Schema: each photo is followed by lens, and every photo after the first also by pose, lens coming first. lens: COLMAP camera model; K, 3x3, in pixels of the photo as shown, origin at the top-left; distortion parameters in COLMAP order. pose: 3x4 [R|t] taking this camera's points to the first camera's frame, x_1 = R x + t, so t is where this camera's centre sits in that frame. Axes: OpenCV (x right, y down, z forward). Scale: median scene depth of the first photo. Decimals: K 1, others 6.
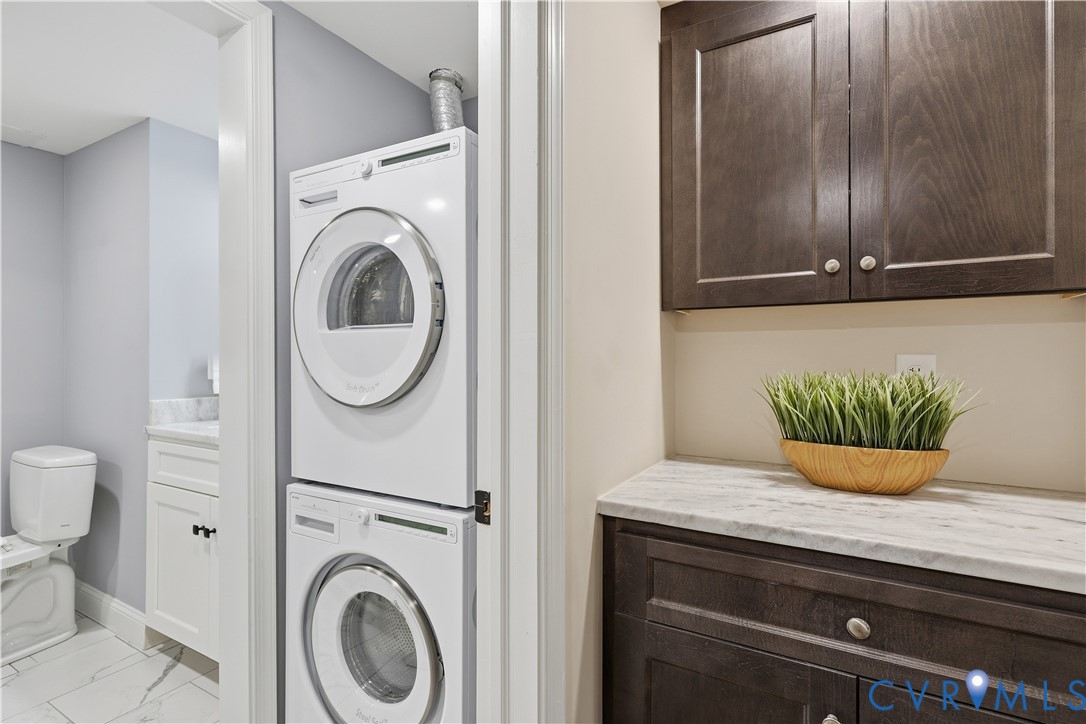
lens RADIAL K [[529.2, 0, 542.3], [0, 529.2, 358.3], [0, 0, 1]] dist [0.000994, 0.000622]
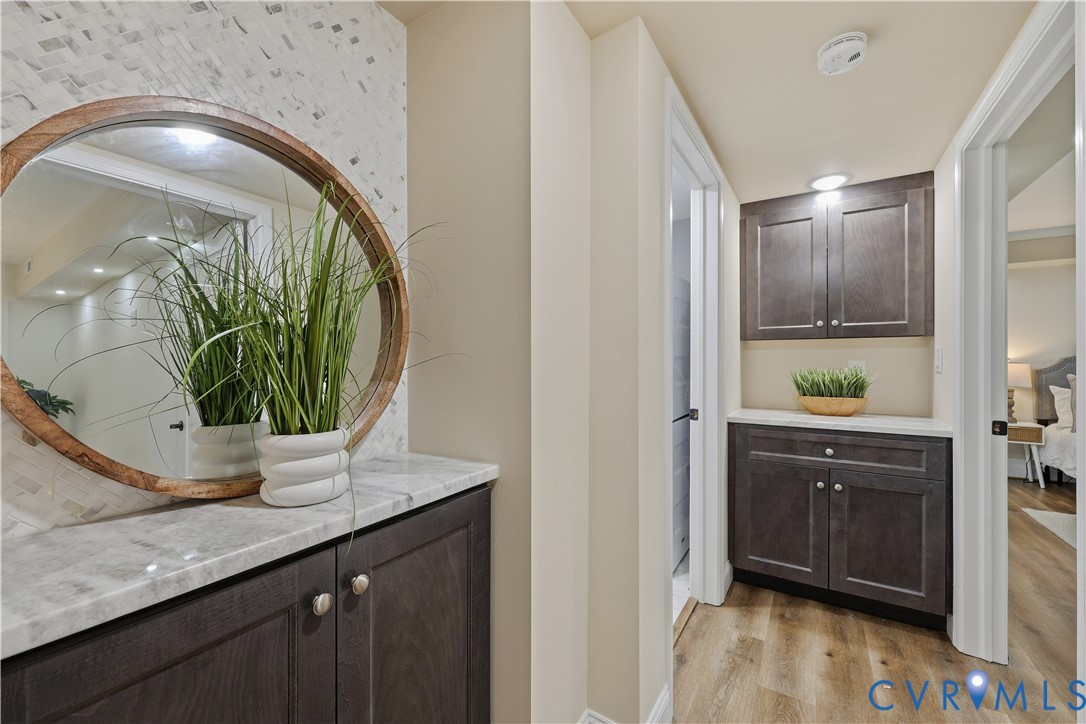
lens RADIAL K [[444.9, 0, 545.4], [0, 444.9, 360.7], [0, 0, 1]] dist [0.003466, 0.000234]
pose [[0.998965, 0.001057, -0.045476, -0.652910], [-0.001140, 0.999998, -0.001784, -0.000225], [0.045474, 0.001834, 0.998964, -1.162148]]
